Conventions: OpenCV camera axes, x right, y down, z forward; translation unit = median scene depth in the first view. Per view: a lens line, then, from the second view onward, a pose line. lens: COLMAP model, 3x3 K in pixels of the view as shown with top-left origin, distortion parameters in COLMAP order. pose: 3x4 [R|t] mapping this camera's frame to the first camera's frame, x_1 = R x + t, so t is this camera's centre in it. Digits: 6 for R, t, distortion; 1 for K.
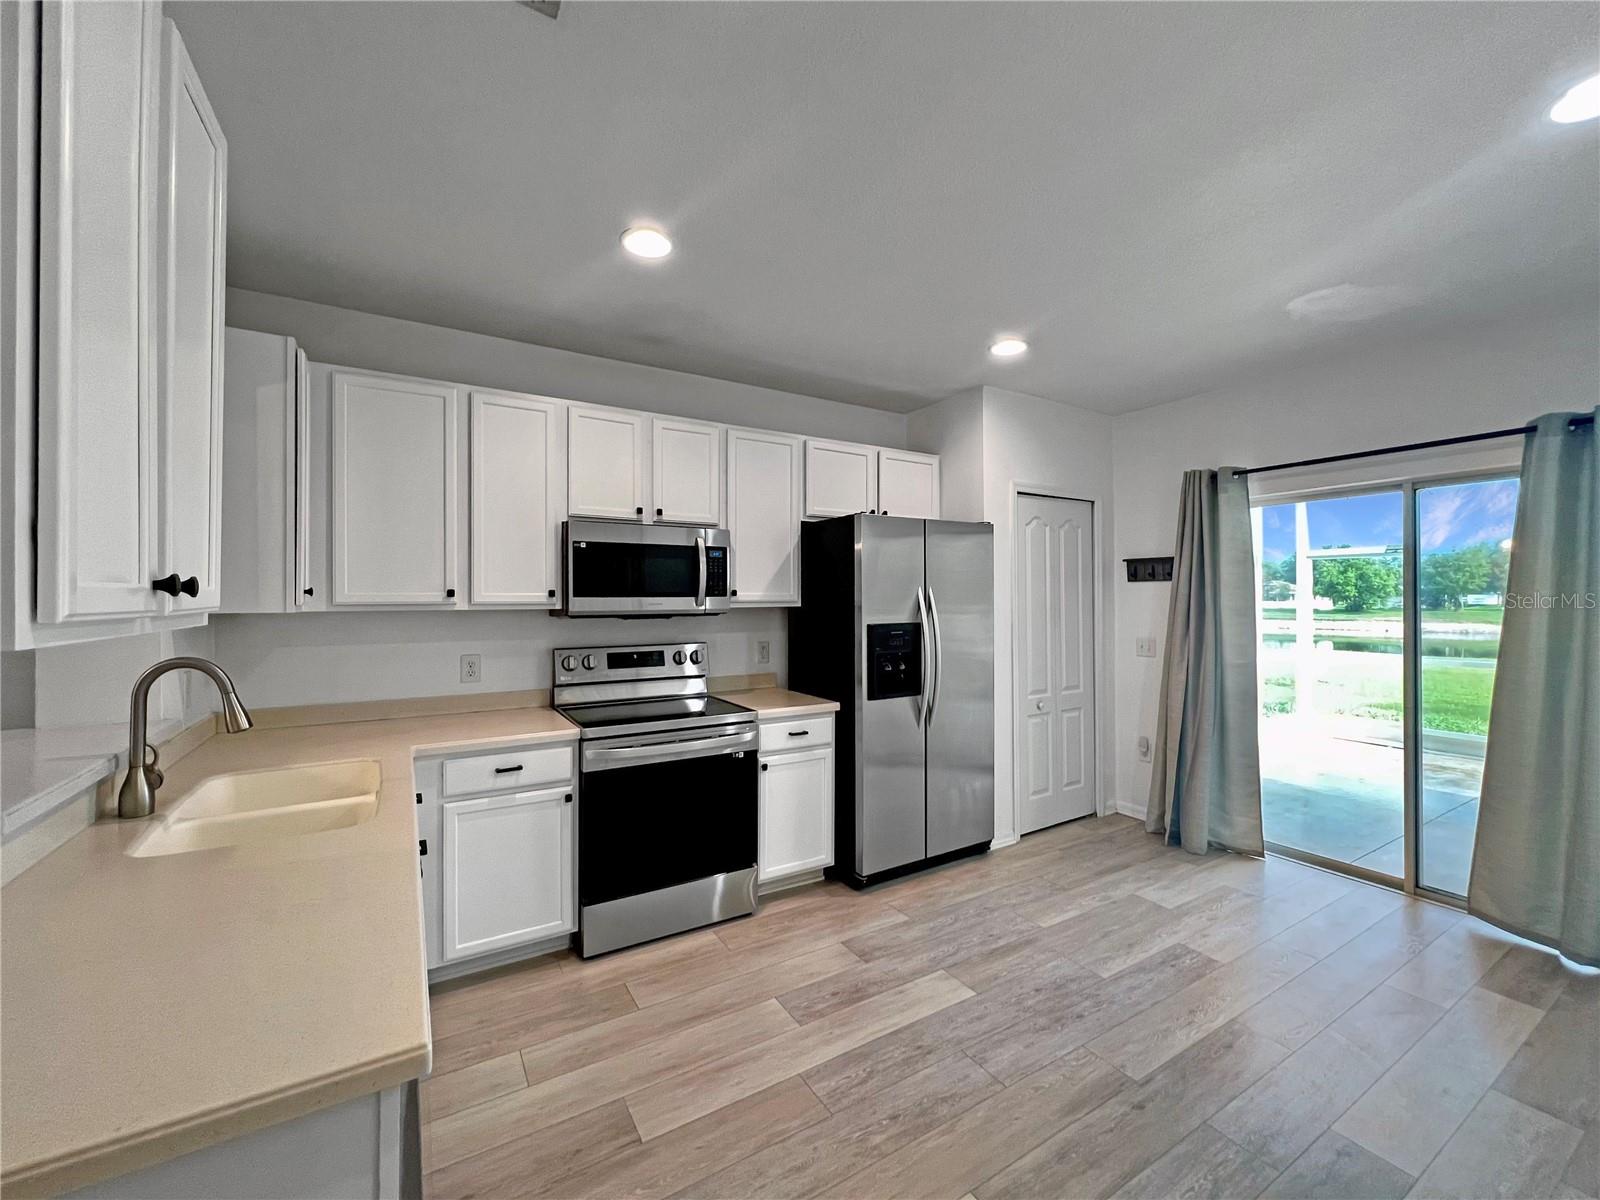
lens RADIAL K [[663.0, 0, 800.0], [0, 663.0, 600.0], [0, 0, 1]] dist [0.000321, 0.000119]
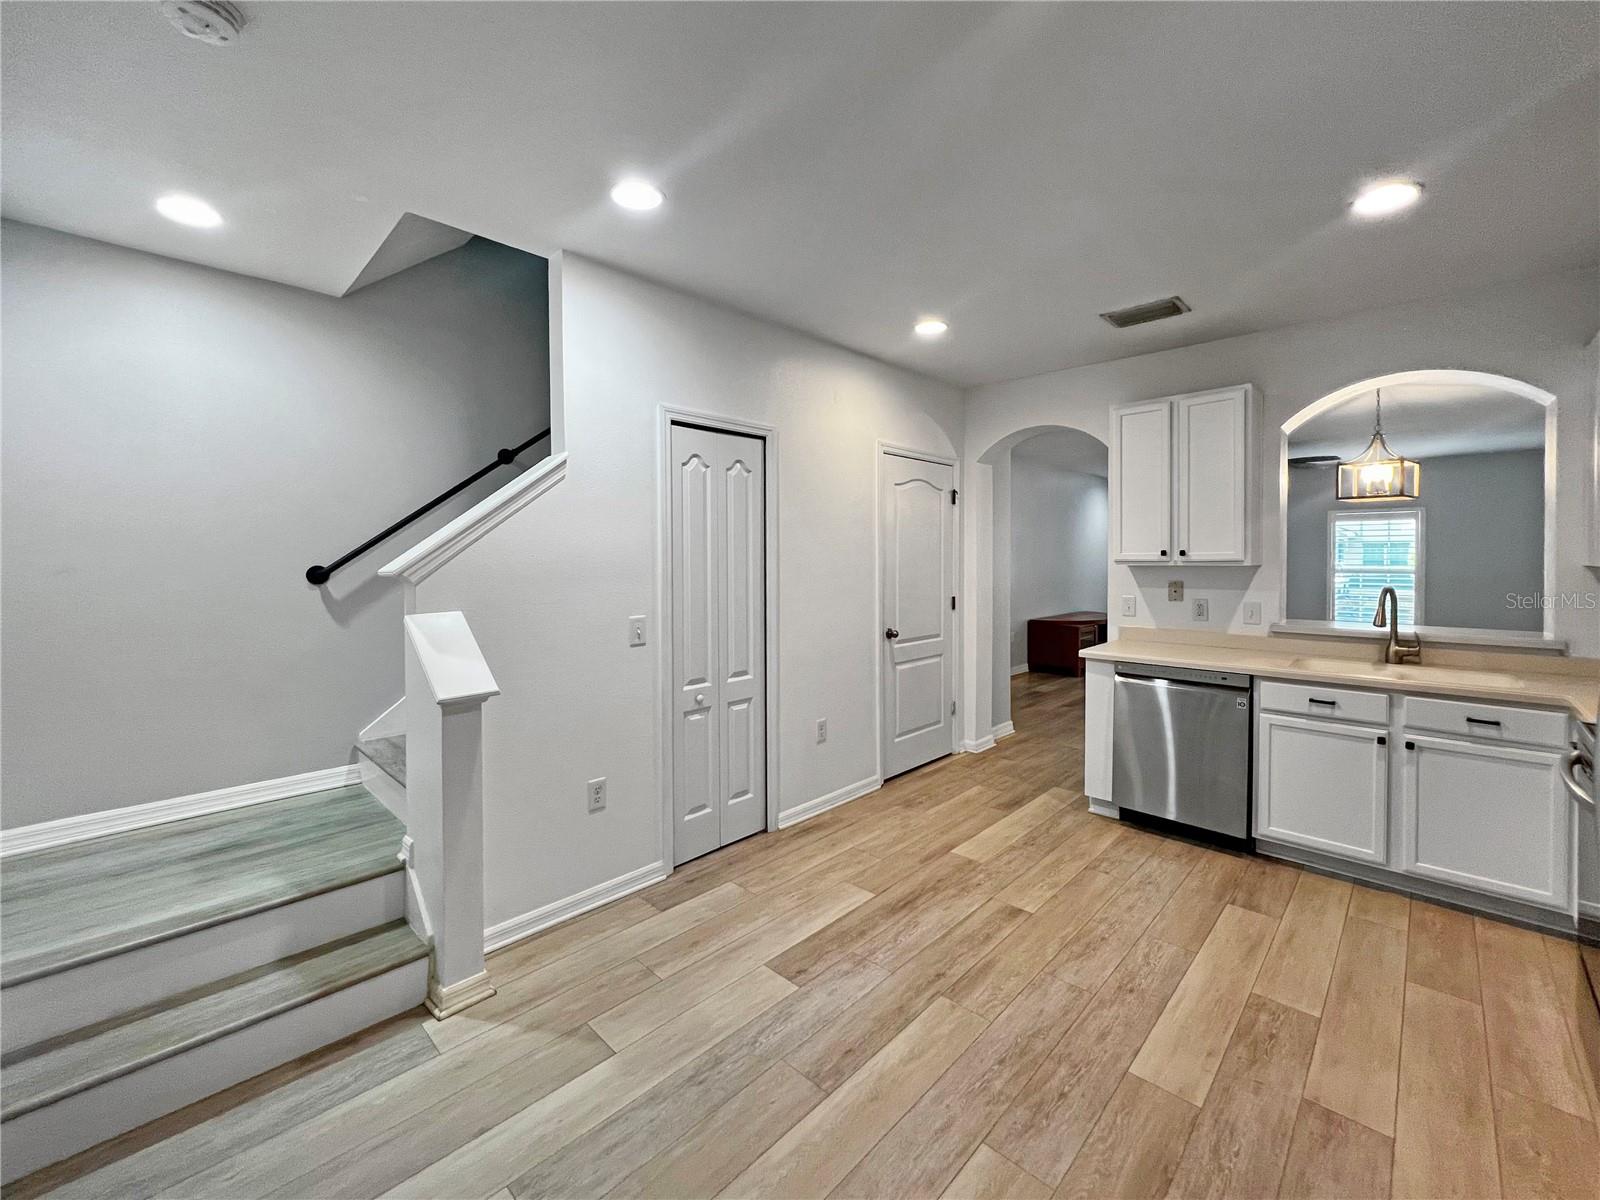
lens RADIAL K [[642.6, 0, 801.9], [0, 642.6, 568.2], [0, 0, 1]] dist [0.000370, 0.000038]
pose [[-0.970072, 0.008521, -0.242668, 0.963961], [0.004599, 0.999850, 0.016725, -0.012170], [0.242774, 0.015109, -0.969965, 1.926188]]
